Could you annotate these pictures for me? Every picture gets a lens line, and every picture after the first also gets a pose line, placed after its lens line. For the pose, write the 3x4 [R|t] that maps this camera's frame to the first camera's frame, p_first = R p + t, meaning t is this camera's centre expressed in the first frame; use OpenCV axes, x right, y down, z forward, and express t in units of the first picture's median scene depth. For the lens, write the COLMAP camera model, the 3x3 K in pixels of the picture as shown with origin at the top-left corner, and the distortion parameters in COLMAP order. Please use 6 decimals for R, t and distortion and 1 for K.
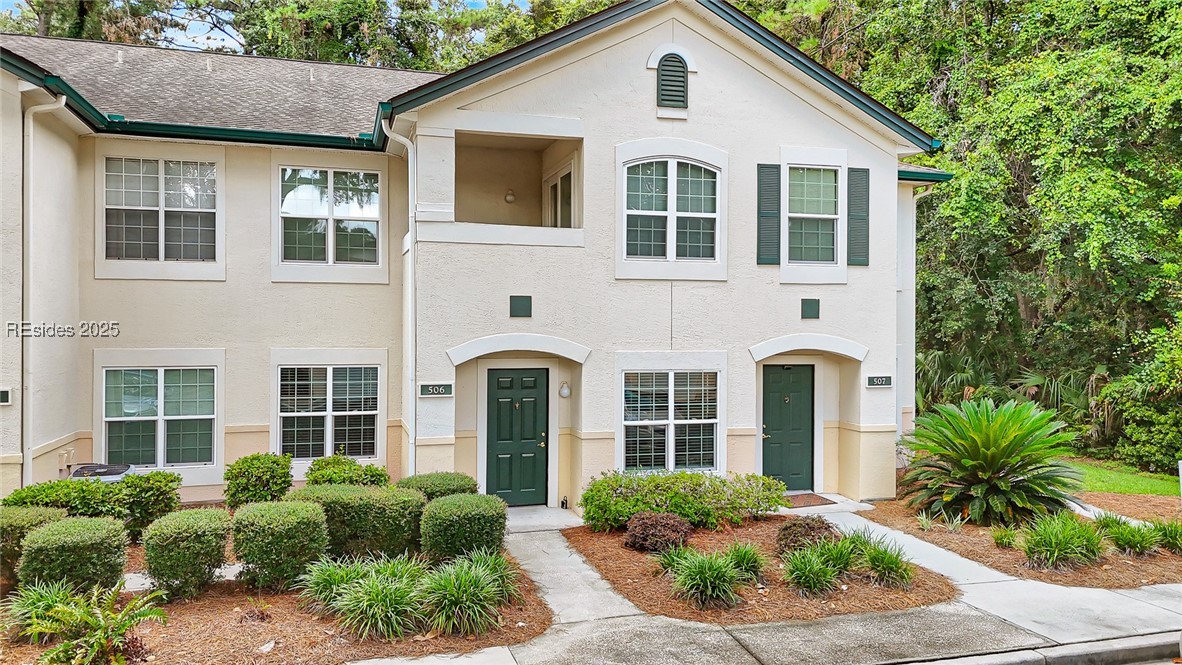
lens RADIAL K [[879.5, 0, 591.0], [0, 879.5, 332.5], [0, 0, 1]] dist [0.069459, -0.061647]
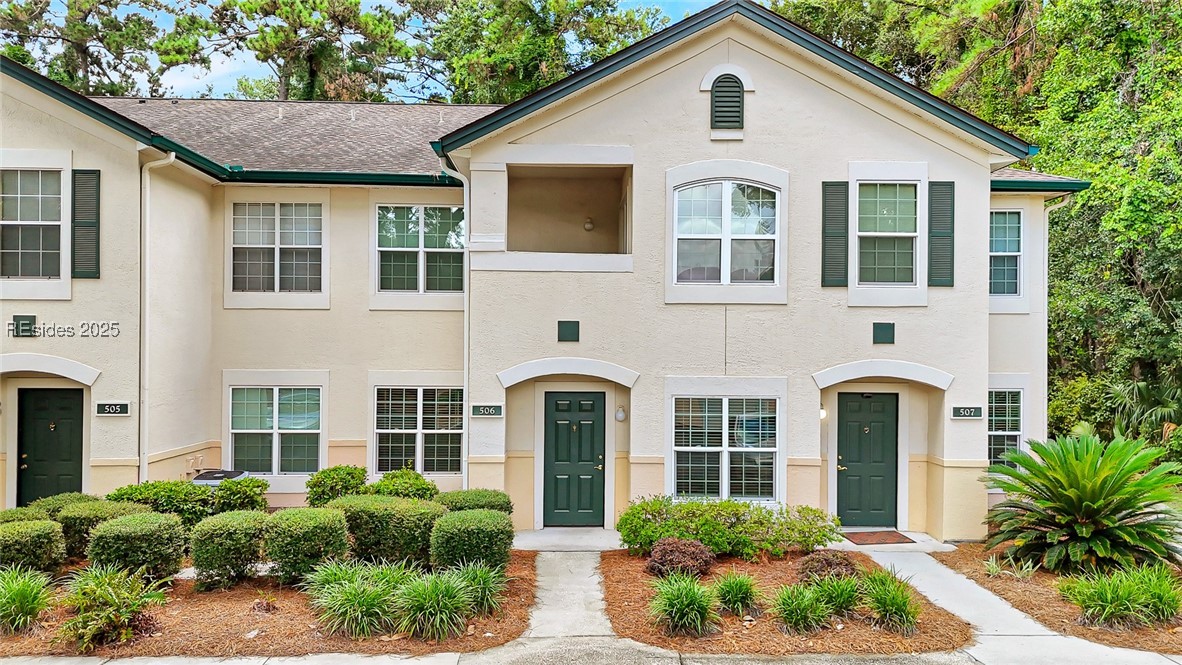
lens RADIAL K [[886.1, 0, 593.9], [0, 886.1, 350.4], [0, 0, 1]] dist [0.068126, -0.064306]
pose [[0.967758, 0.002898, -0.251864, 0.198174], [-0.005418, 0.999942, -0.009312, 0.001942], [0.251823, 0.010376, 0.967718, 0.005906]]
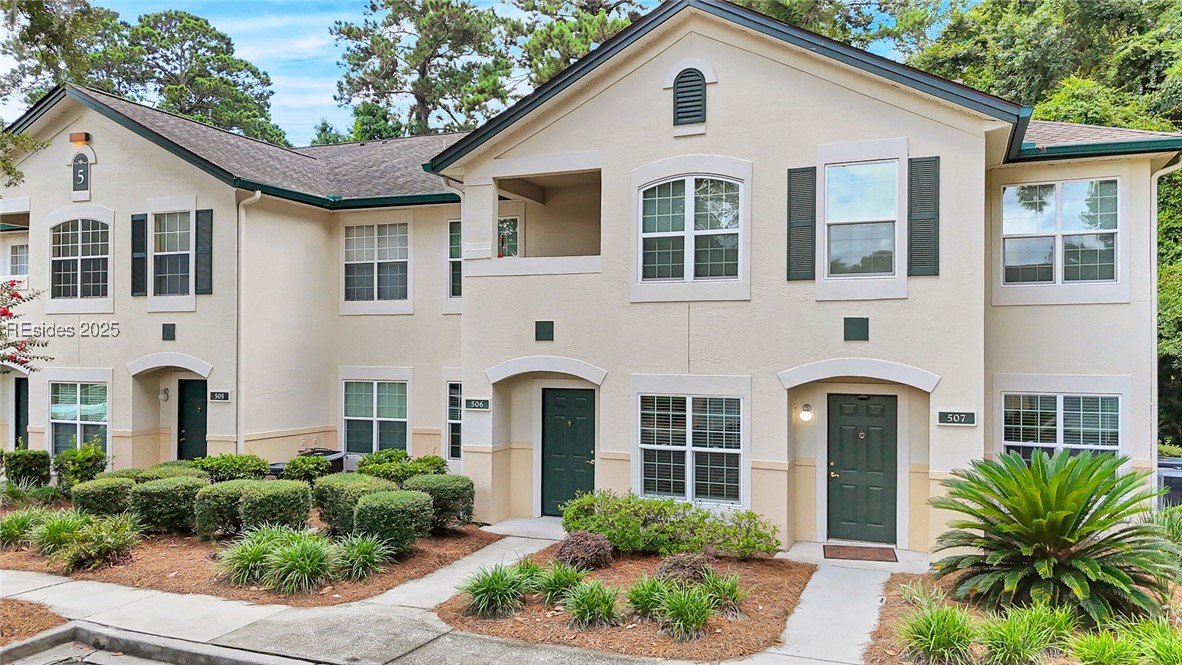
lens RADIAL K [[886.1, 0, 593.9], [0, 886.1, 350.4], [0, 0, 1]] dist [0.068126, -0.064306]
pose [[0.780967, -0.000001, -0.624573, 0.617652], [-0.005941, 0.999955, -0.007430, 0.001815], [0.624545, 0.009513, 0.780931, 0.173234]]
